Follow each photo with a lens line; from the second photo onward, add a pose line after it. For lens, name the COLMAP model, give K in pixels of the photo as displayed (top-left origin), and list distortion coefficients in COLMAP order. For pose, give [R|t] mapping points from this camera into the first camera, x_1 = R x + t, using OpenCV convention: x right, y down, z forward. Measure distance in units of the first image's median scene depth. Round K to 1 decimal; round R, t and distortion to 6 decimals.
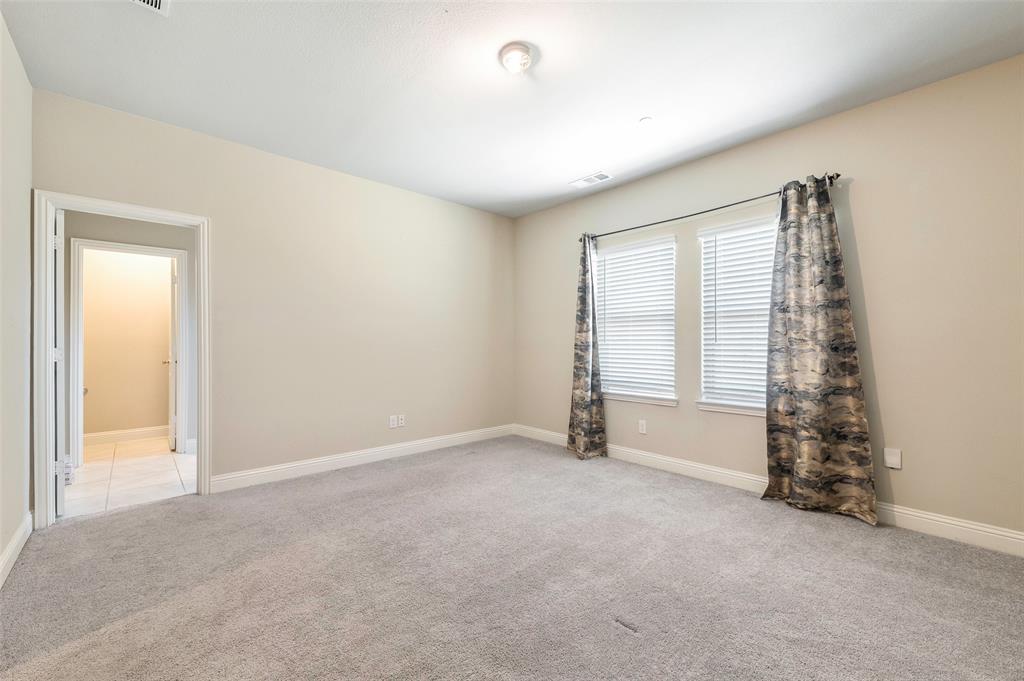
lens RADIAL K [[411.8, 0, 512.5], [0, 411.8, 341.3], [0, 0, 1]] dist [-0.000817, -0.000150]
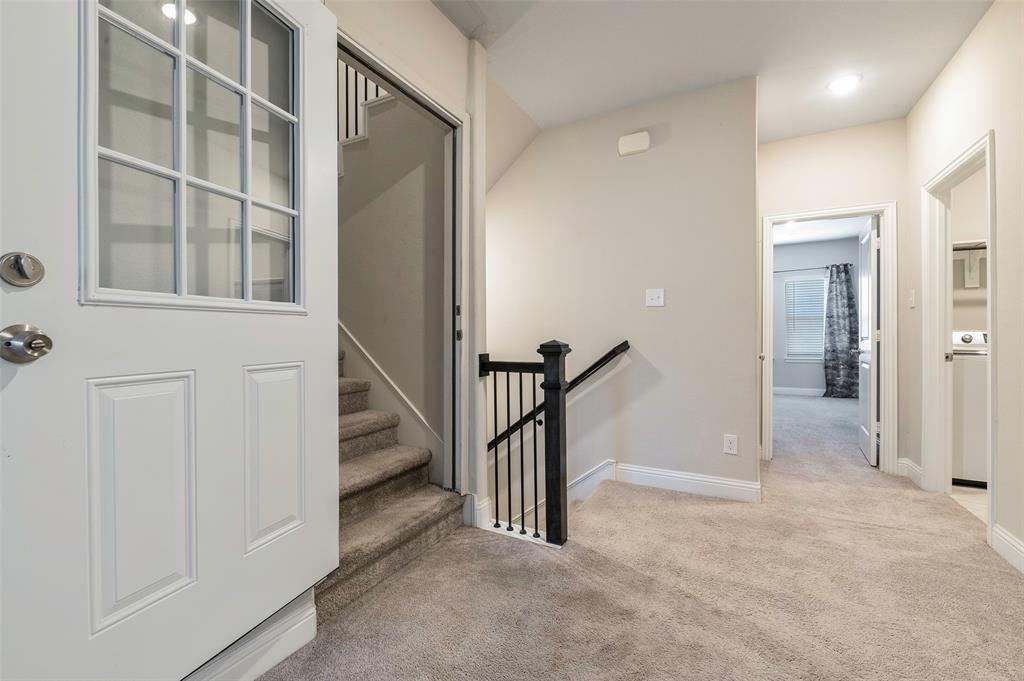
lens RADIAL K [[411.8, 0, 511.8], [0, 411.8, 337.9], [0, 0, 1]] dist [-0.000817, -0.000150]
pose [[0.947076, -0.007652, 0.320919, -1.956770], [0.005491, 0.999956, 0.007639, 0.017988], [-0.320963, -0.005473, 0.947076, -0.708431]]
